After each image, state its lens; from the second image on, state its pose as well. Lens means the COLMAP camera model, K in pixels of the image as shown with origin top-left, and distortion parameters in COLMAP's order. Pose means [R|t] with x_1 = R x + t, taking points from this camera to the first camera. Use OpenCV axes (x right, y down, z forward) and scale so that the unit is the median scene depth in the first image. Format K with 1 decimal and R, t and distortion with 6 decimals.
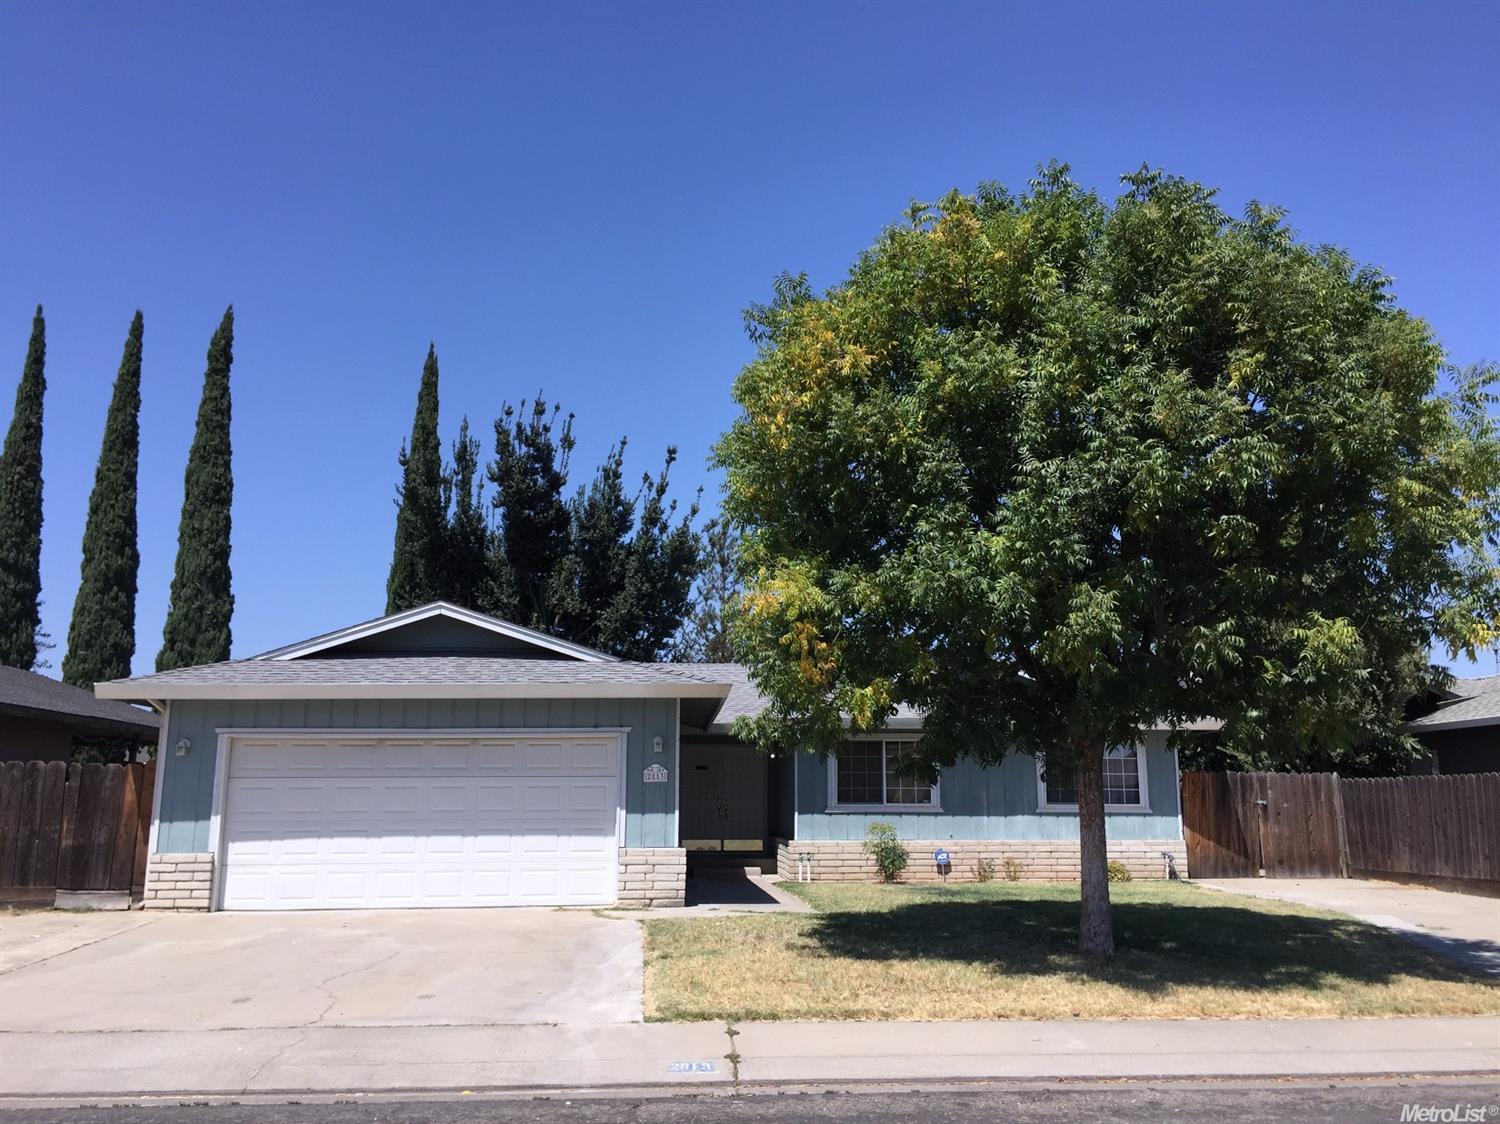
lens RADIAL K [[1282.5, 0, 758.7], [0, 1282.5, 556.9], [0, 0, 1]] dist [0.094459, -0.134728]
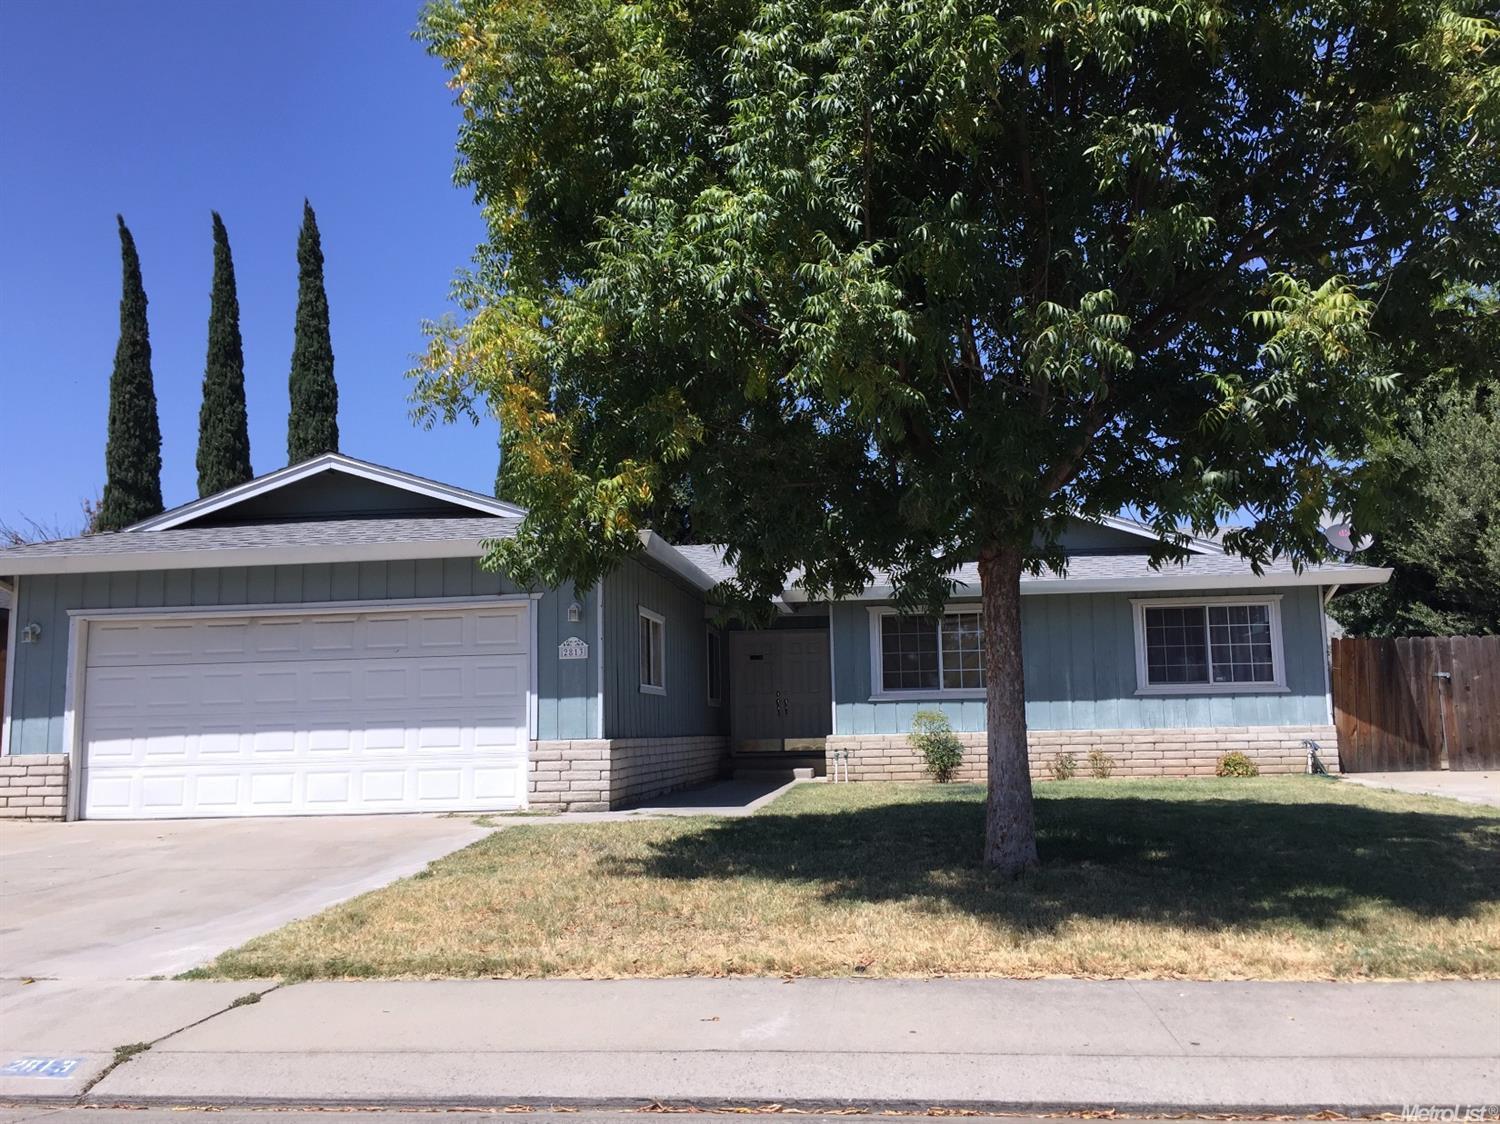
lens RADIAL K [[1282.5, 0, 759.7], [0, 1282.5, 559.5], [0, 0, 1]] dist [0.094459, -0.134728]
pose [[0.983007, -0.044217, -0.178165, 0.185282], [0.055709, 0.996641, 0.060020, 0.073760], [0.174913, -0.068926, 0.982168, 0.245940]]
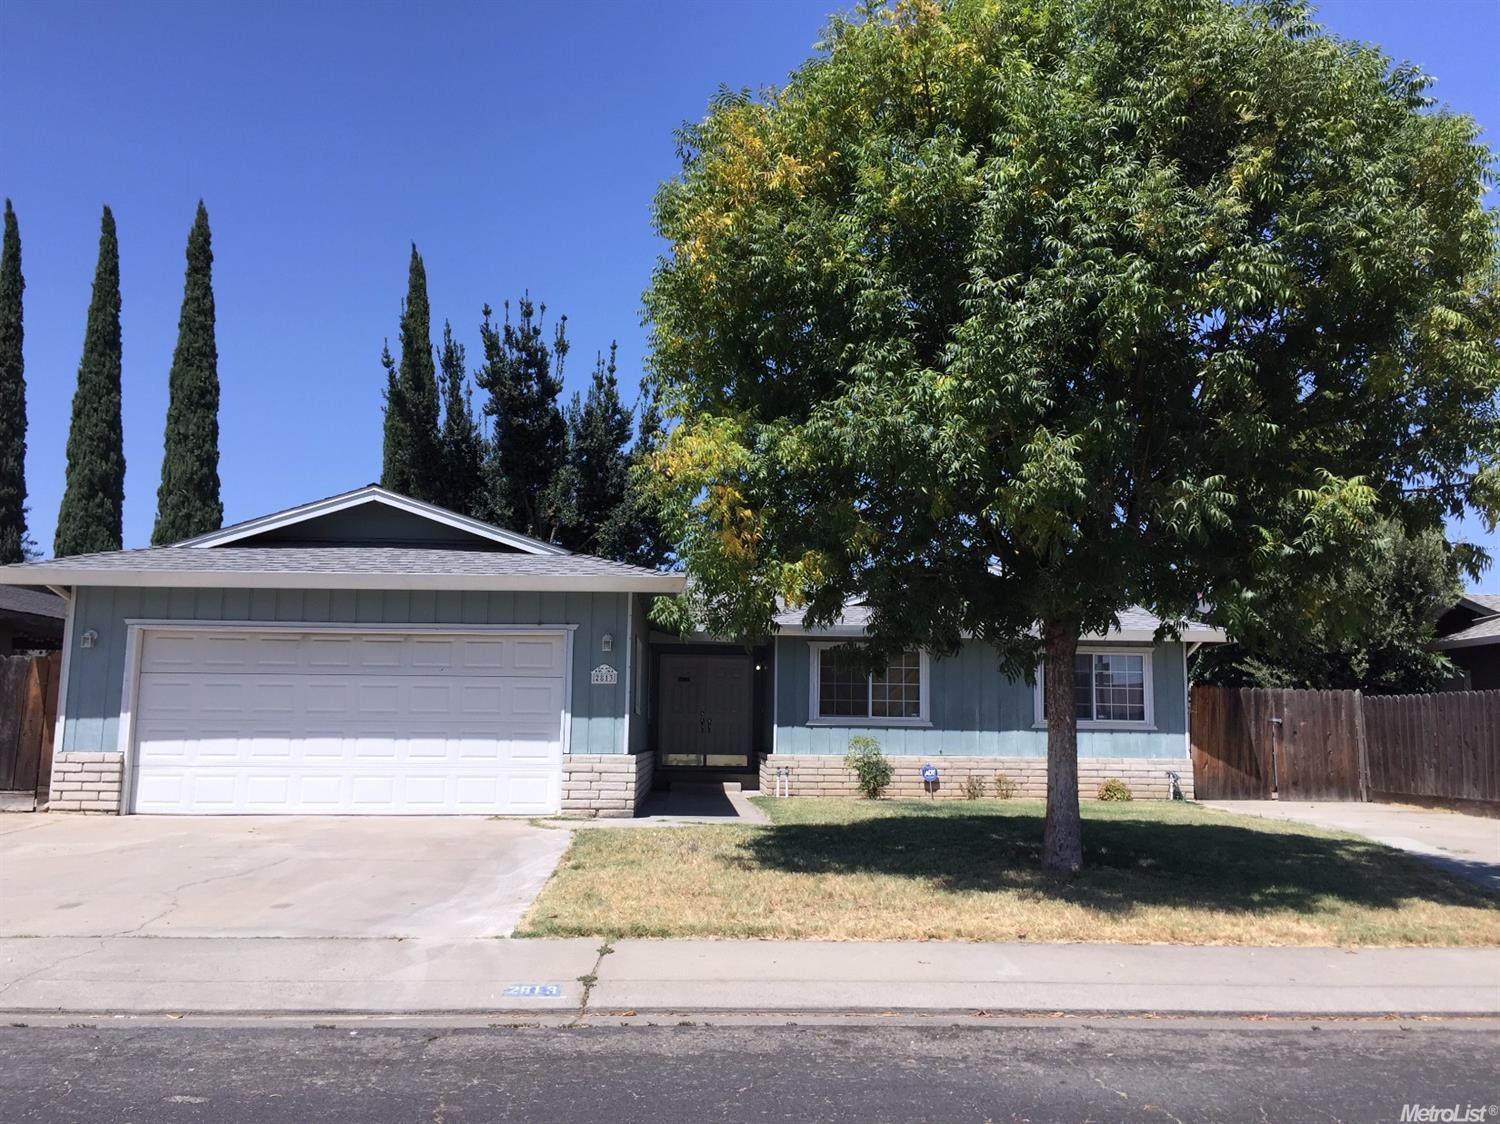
lens RADIAL K [[1282.5, 0, 756.4], [0, 1282.5, 557.5], [0, 0, 1]] dist [0.094459, -0.134728]
pose [[0.999626, 0.009224, -0.025738, 0.053128], [-0.007811, 0.998485, 0.054474, 0.035171], [0.026202, -0.054253, 0.998183, 0.095589]]
